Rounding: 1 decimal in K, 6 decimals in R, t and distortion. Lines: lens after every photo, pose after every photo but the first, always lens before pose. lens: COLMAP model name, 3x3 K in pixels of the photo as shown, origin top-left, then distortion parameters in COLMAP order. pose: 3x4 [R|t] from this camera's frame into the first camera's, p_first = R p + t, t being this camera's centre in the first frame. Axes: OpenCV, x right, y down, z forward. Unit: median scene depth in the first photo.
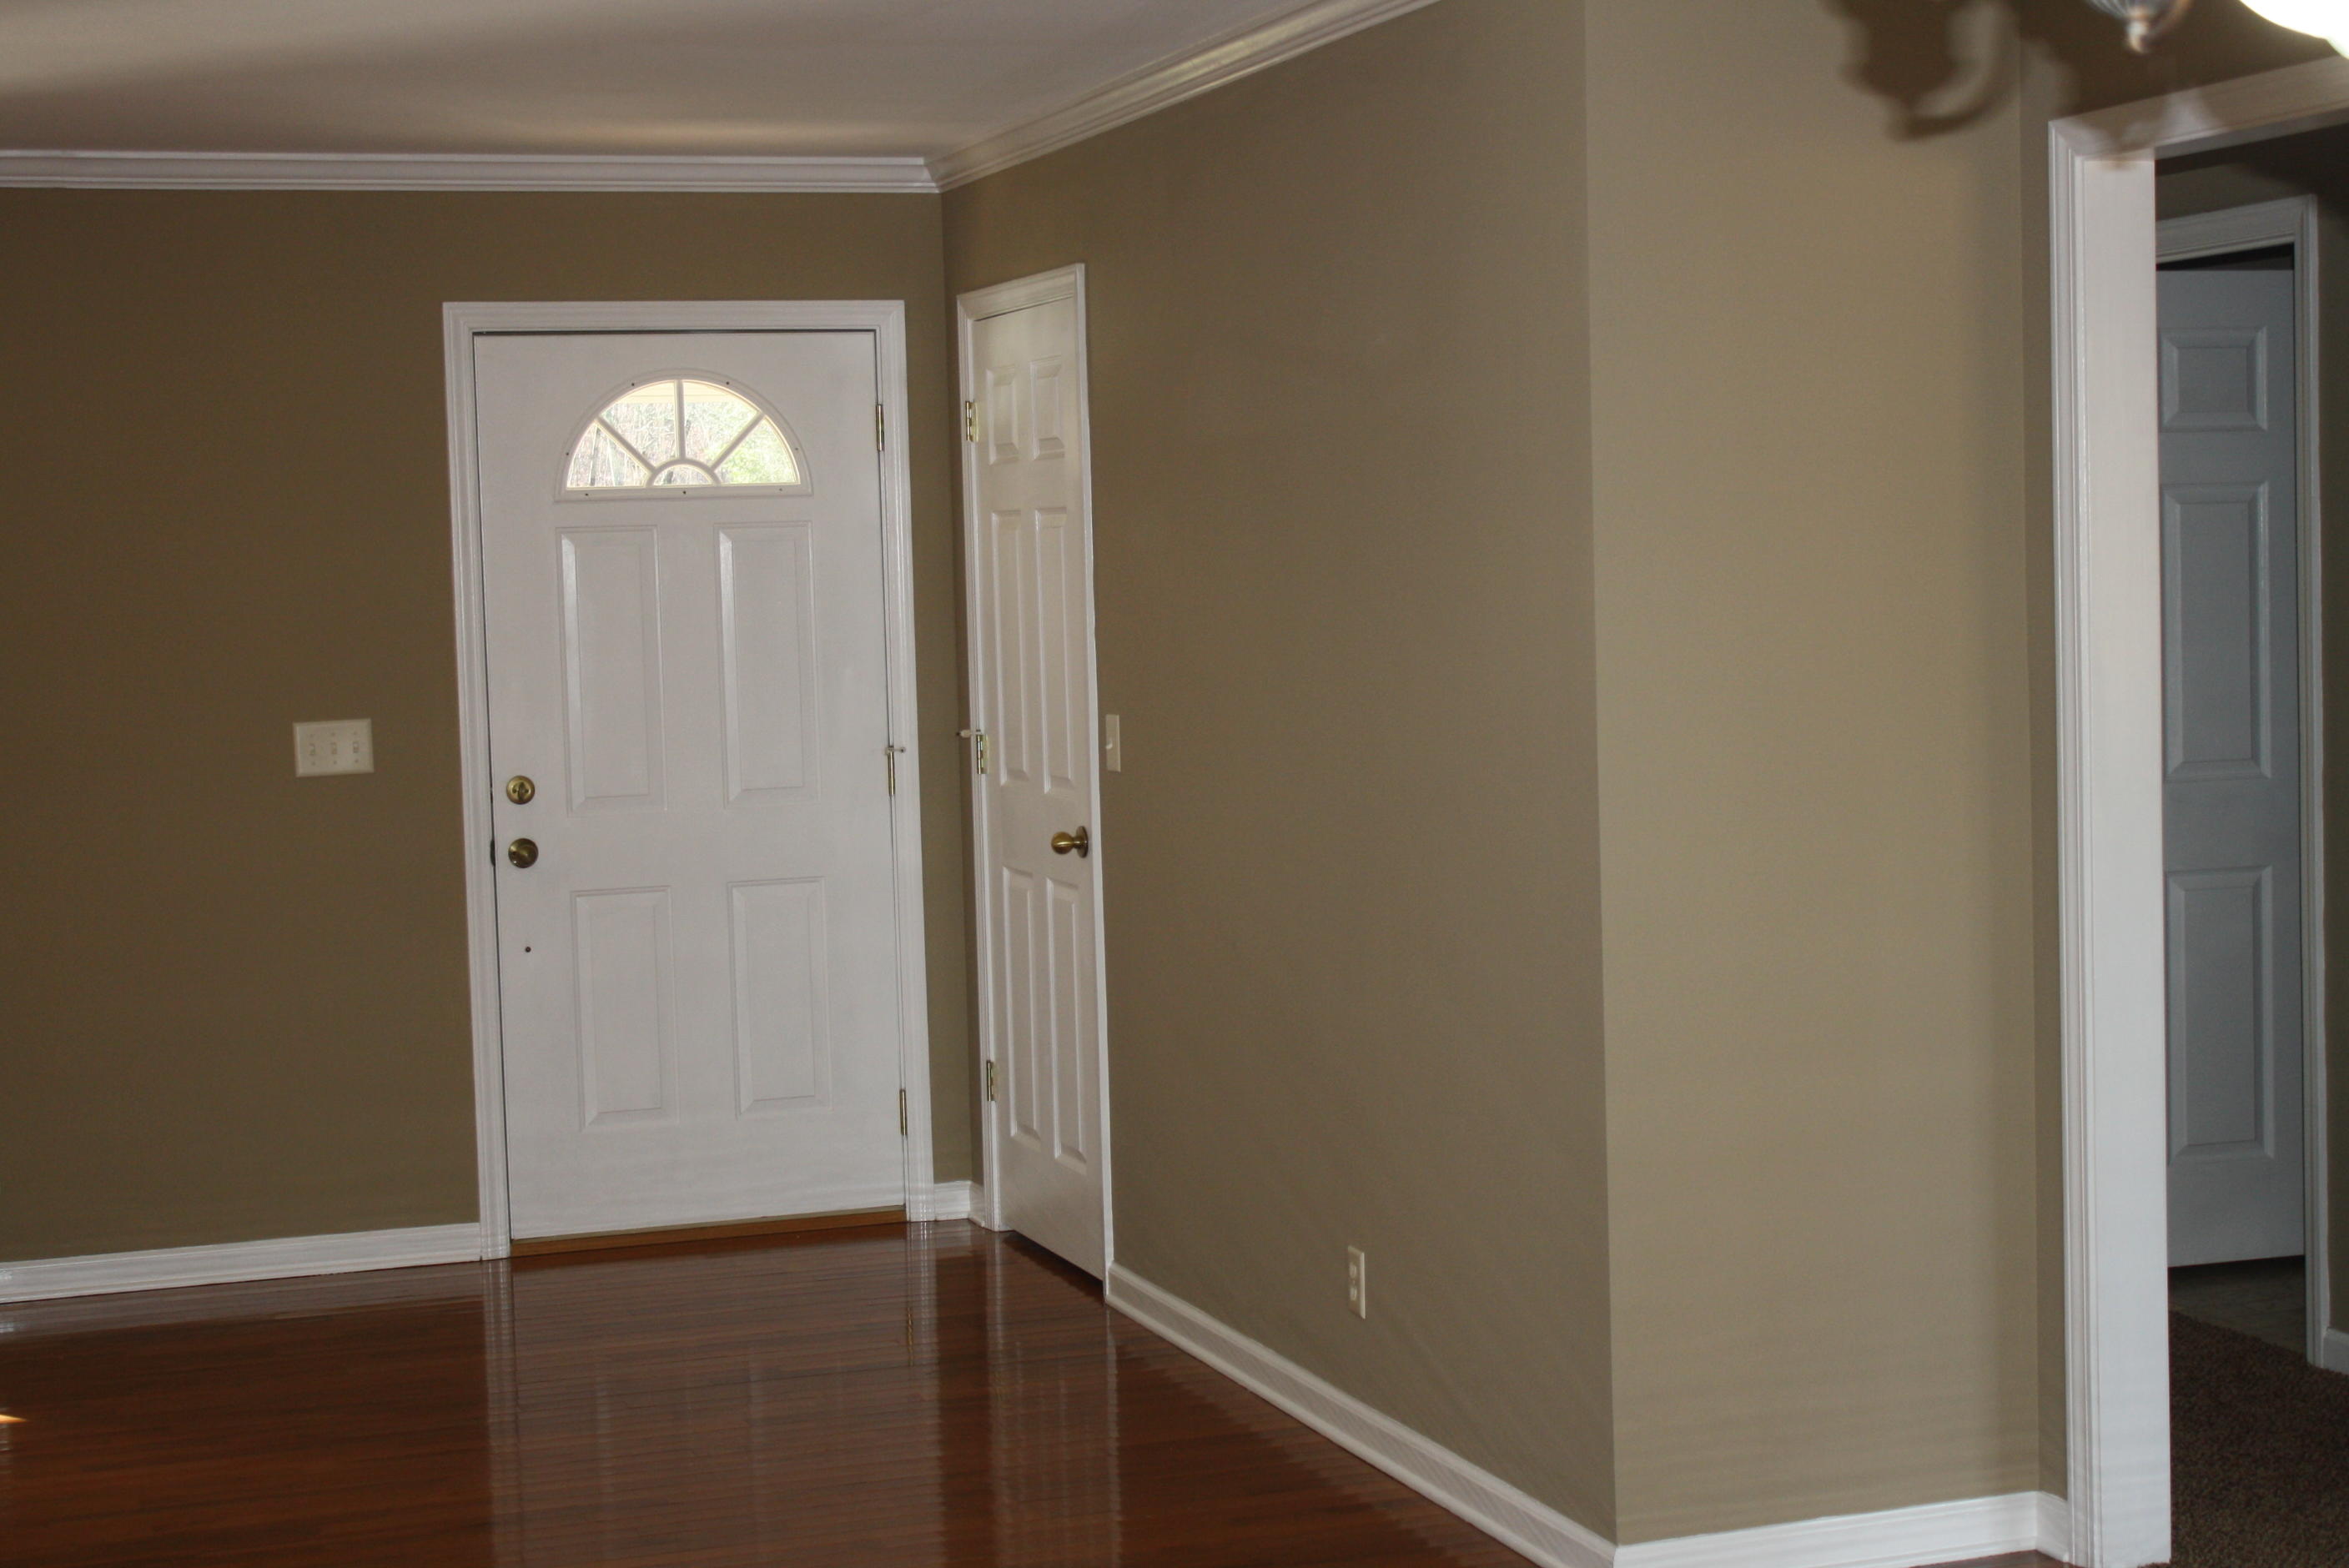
lens RADIAL K [[3604.8, 0, 1180.3], [0, 3604.8, 769.1], [0, 0, 1]] dist [-0.040342, 0.179750]
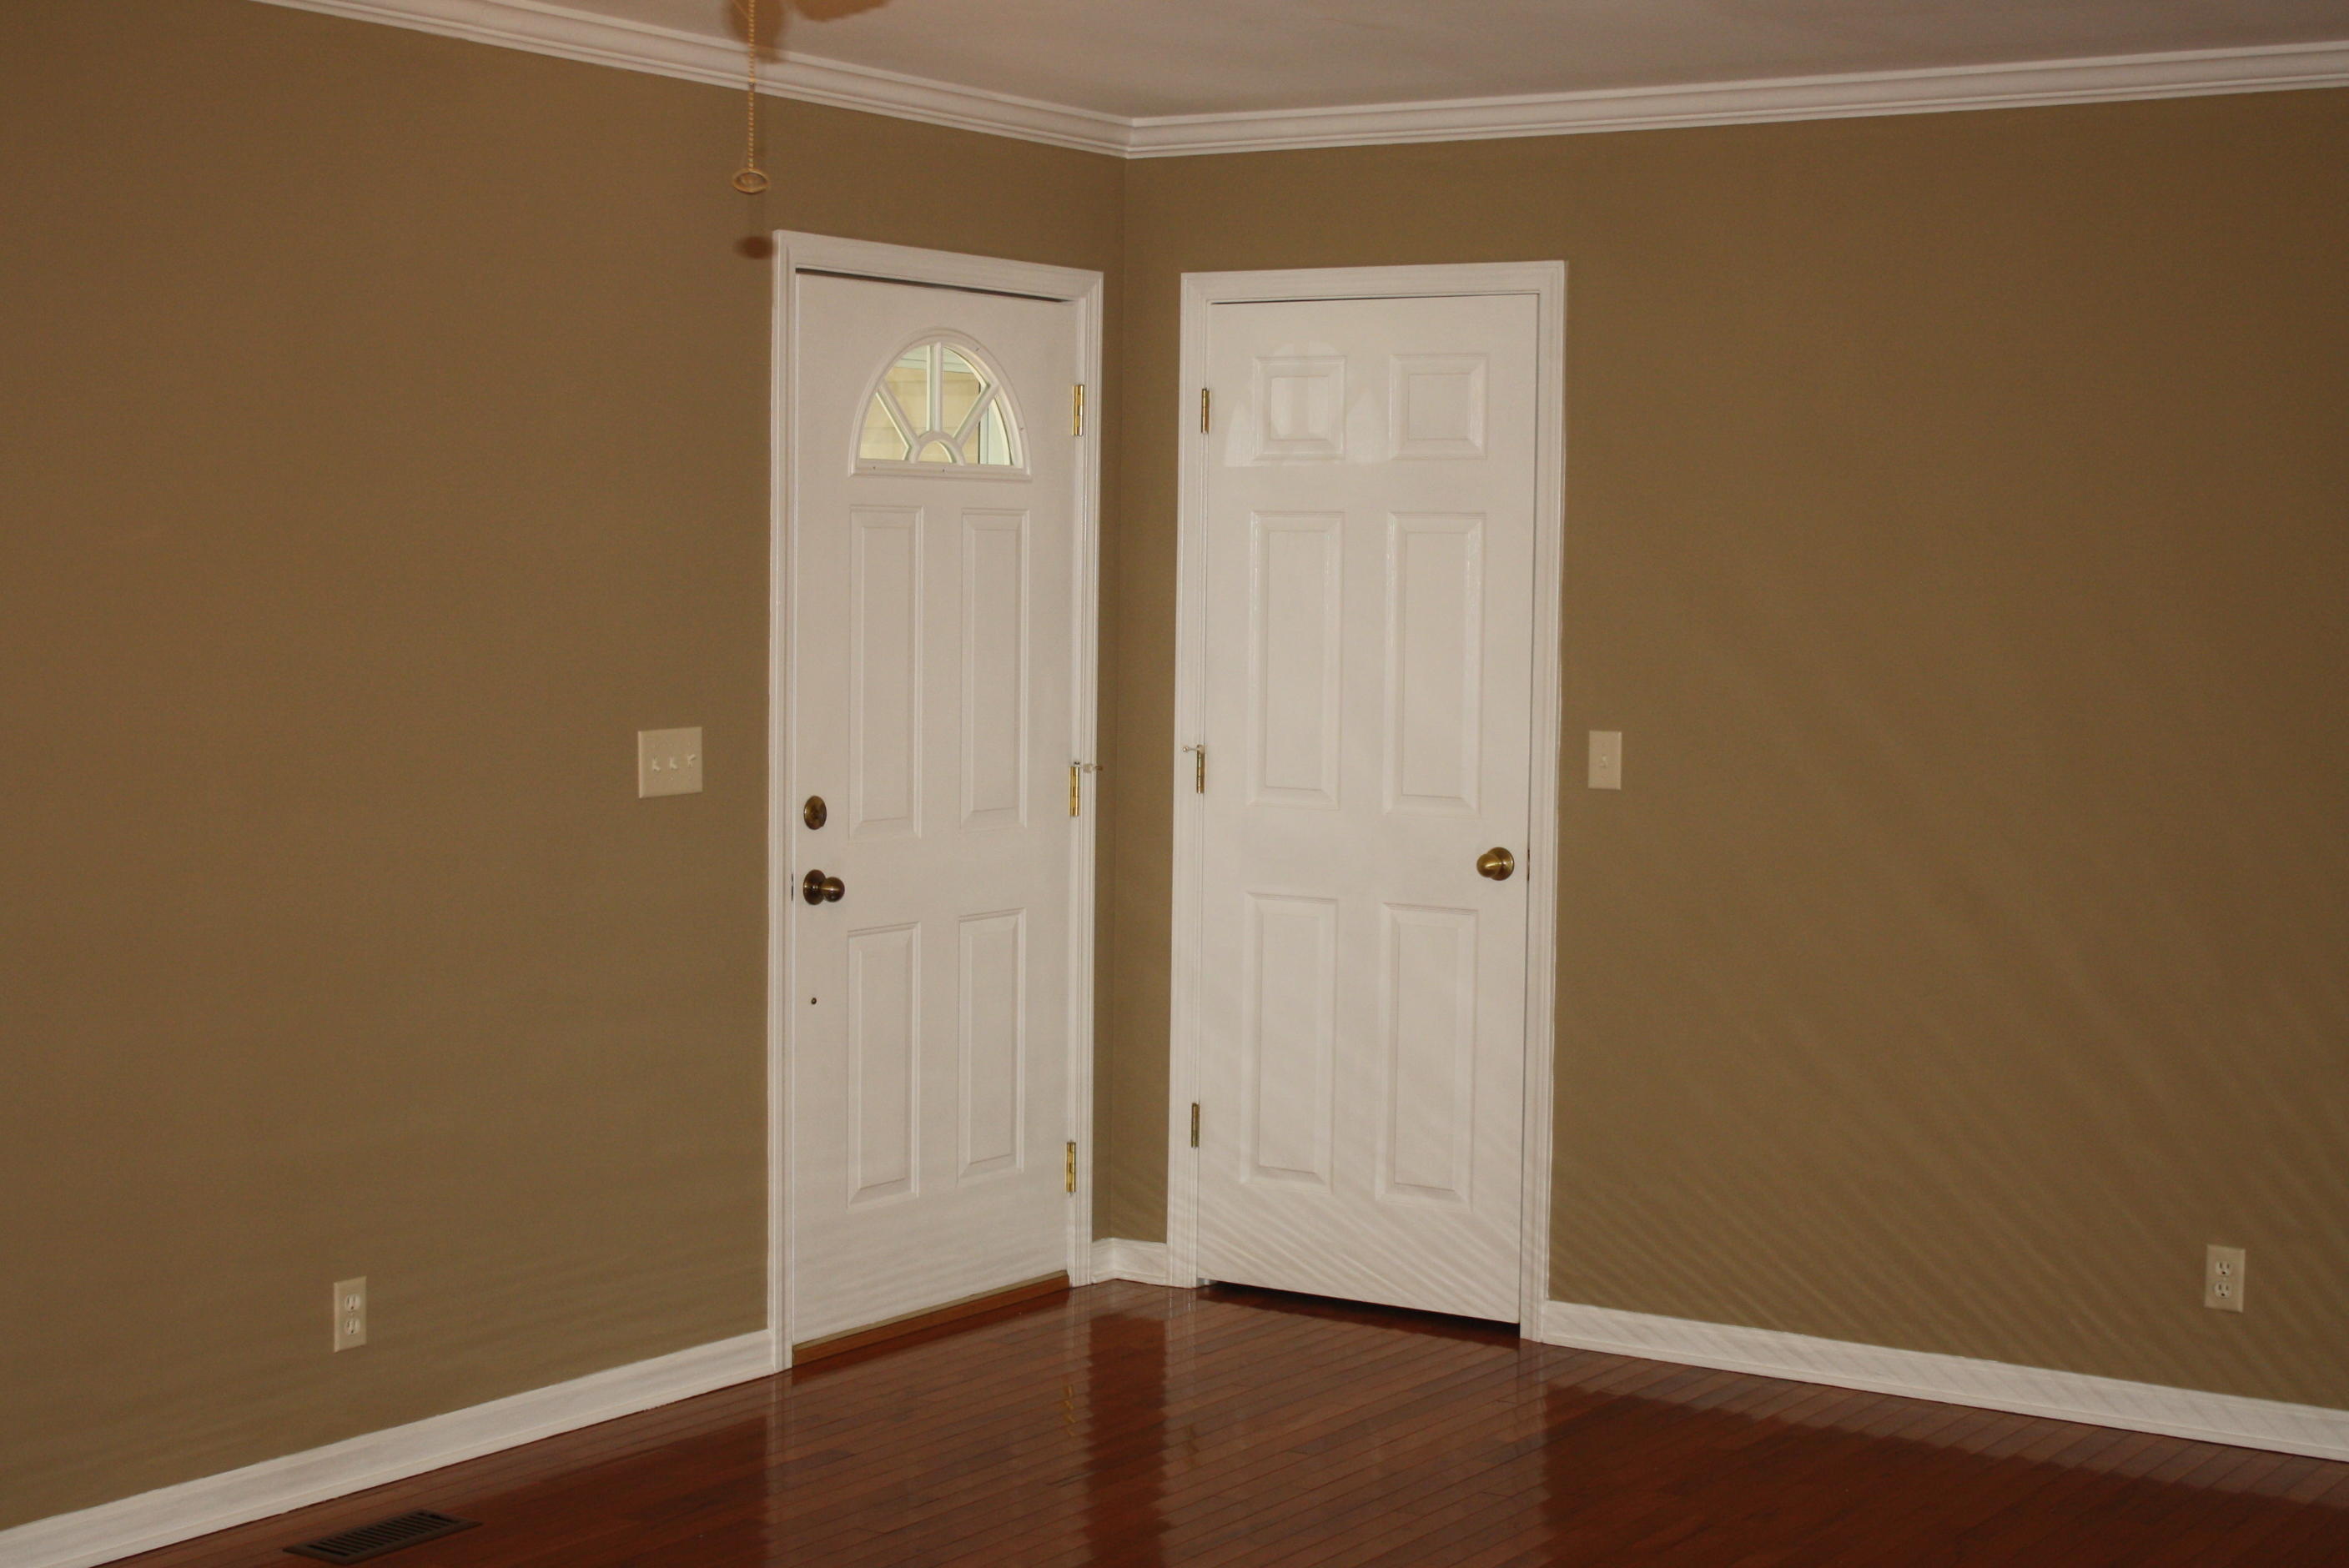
lens RADIAL K [[3604.8, 0, 1180.3], [0, 3604.8, 769.1], [0, 0, 1]] dist [-0.040342, 0.179750]
pose [[0.781035, 0.001212, 0.624486, -0.642030], [0.002430, 0.999985, -0.004981, -0.000051], [-0.624482, 0.005408, 0.781020, 0.283657]]
